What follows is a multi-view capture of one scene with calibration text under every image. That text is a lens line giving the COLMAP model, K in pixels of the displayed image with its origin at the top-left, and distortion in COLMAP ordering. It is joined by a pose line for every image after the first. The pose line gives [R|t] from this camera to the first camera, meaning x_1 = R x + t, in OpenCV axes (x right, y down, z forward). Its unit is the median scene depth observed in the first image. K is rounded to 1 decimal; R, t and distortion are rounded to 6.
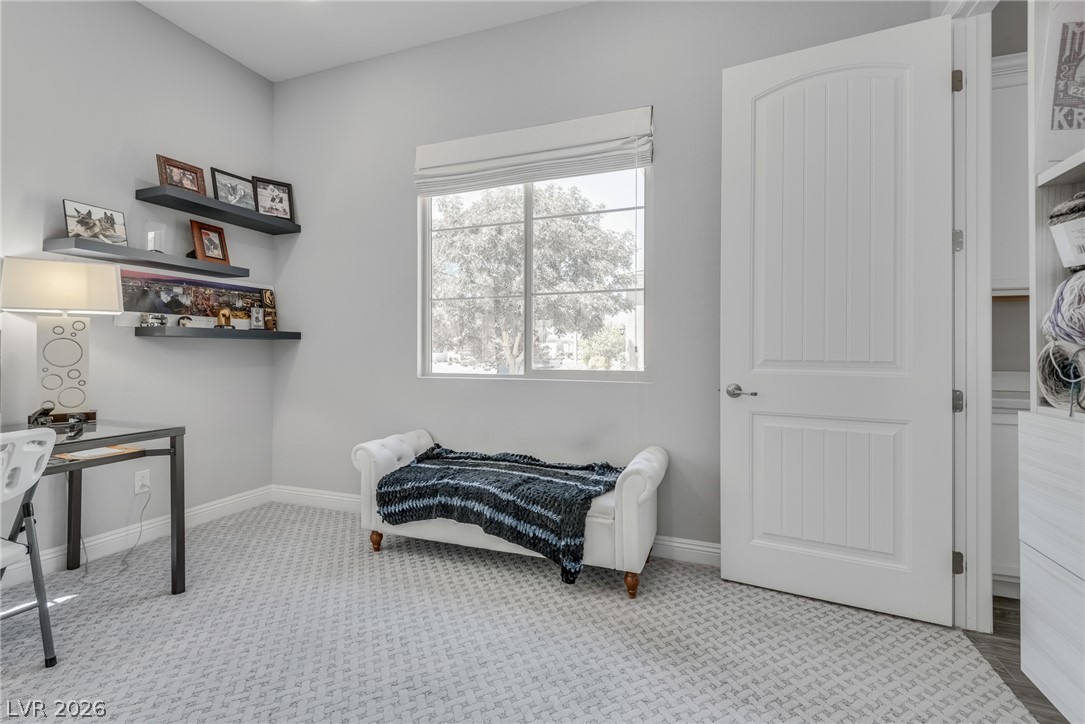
lens RADIAL K [[492.5, 0, 542.7], [0, 492.5, 350.3], [0, 0, 1]] dist [-0.000711, -0.000069]
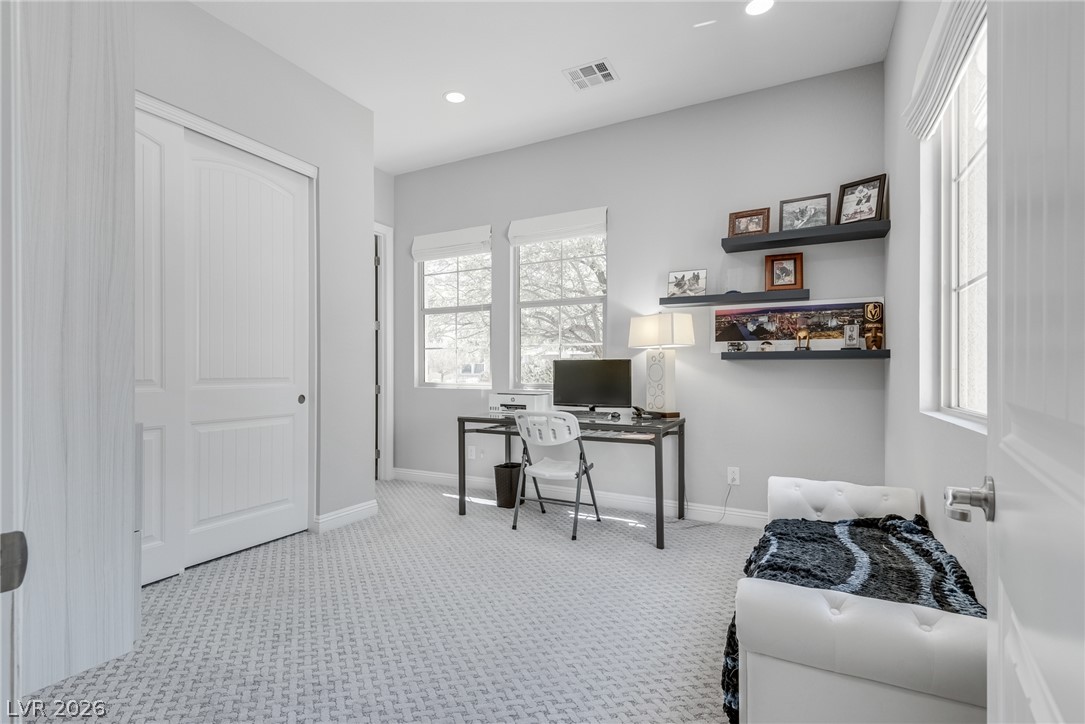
lens RADIAL K [[513.5, 0, 538.0], [0, 513.5, 370.6], [0, 0, 1]] dist [0.001180, 0.000103]
pose [[-0.120658, -0.004105, -0.992686, 0.502469], [0.001615, 0.999989, -0.004331, 0.002717], [0.992693, -0.002126, -0.120650, 0.602890]]
